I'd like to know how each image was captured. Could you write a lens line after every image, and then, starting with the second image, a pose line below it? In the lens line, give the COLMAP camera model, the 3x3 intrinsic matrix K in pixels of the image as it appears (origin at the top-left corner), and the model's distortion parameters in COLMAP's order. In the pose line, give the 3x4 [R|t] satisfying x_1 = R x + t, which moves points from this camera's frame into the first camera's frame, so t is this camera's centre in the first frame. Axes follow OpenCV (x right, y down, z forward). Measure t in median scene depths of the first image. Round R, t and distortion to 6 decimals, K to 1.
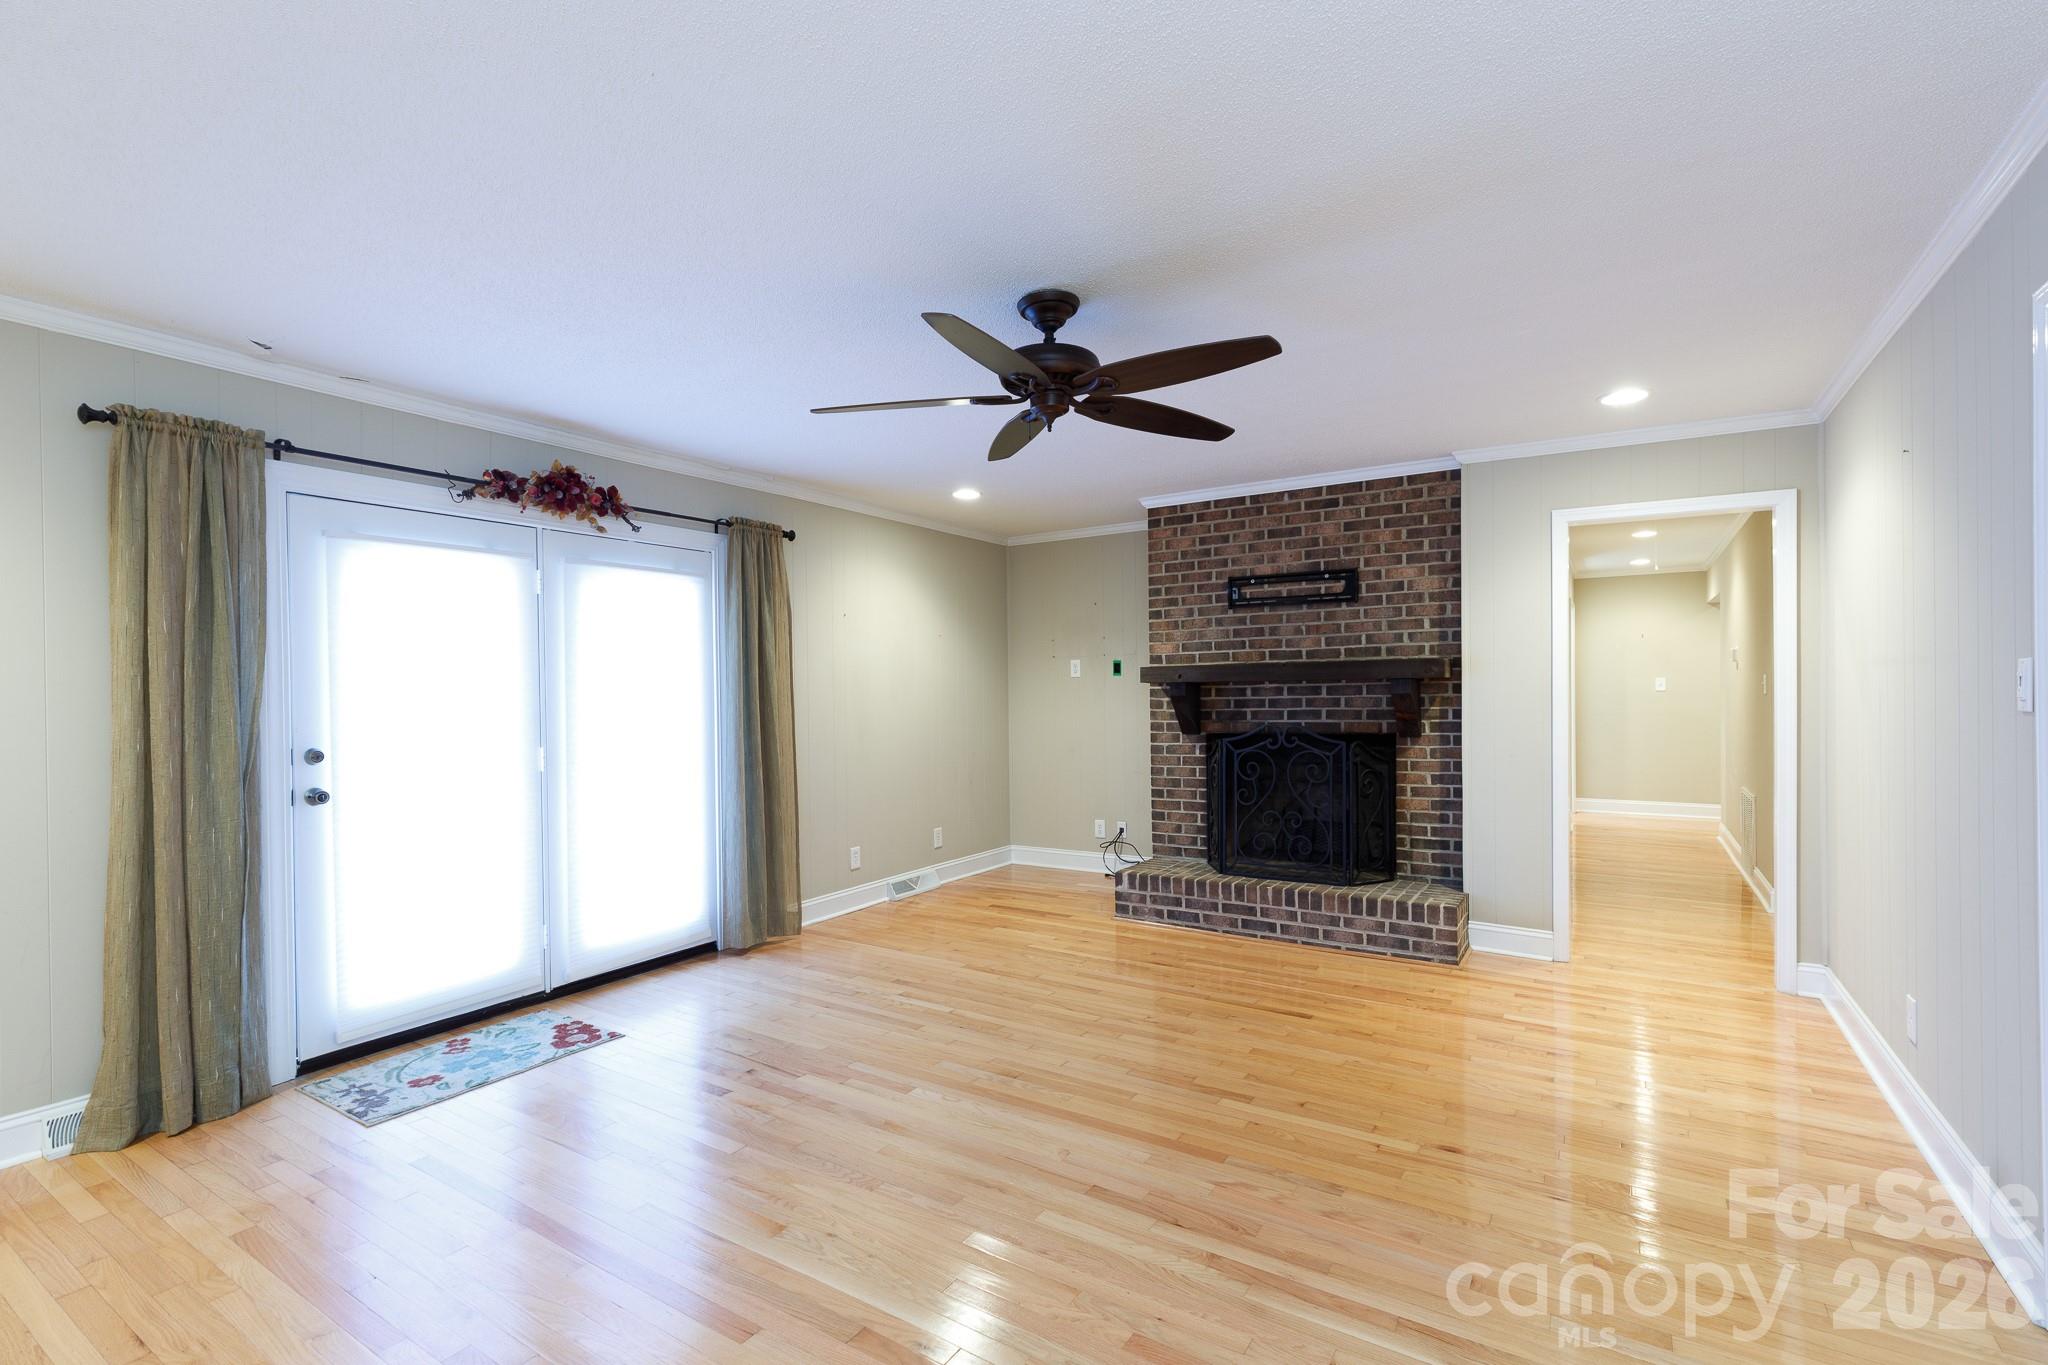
lens RADIAL K [[938.1, 0, 1024.0], [0, 938.1, 682.5], [0, 0, 1]] dist [0.002153, -0.000467]
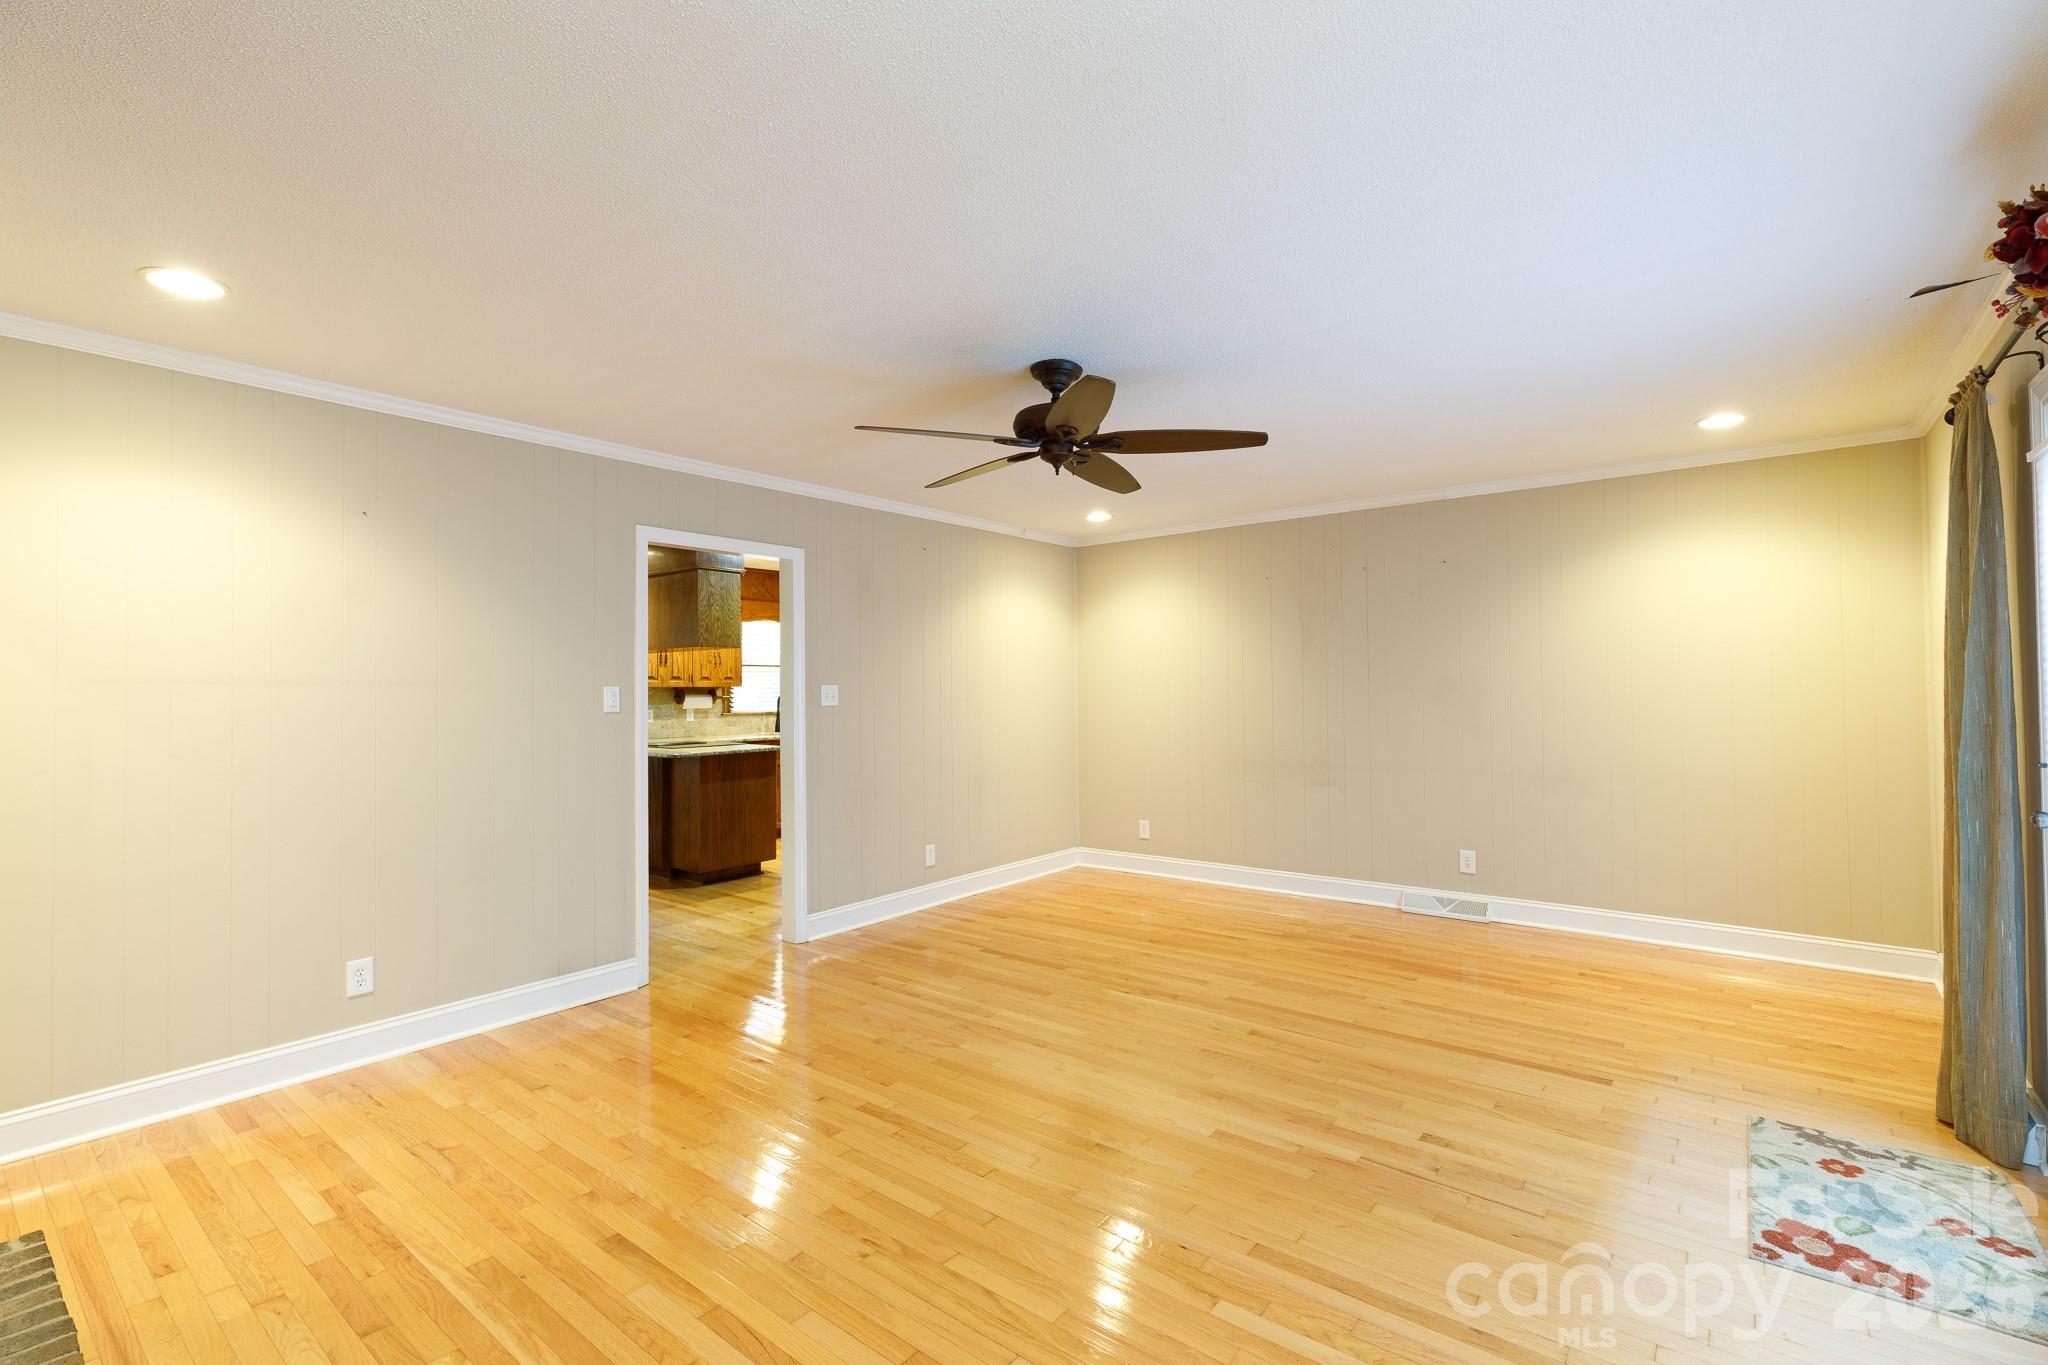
lens RADIAL K [[938.1, 0, 1024.0], [0, 938.1, 682.5], [0, 0, 1]] dist [0.002153, -0.000467]
pose [[-0.994806, 0.022540, 0.099258, -0.038074], [0.020719, 0.999598, -0.019330, 0.014796], [-0.099654, -0.017173, -0.994874, 1.917624]]
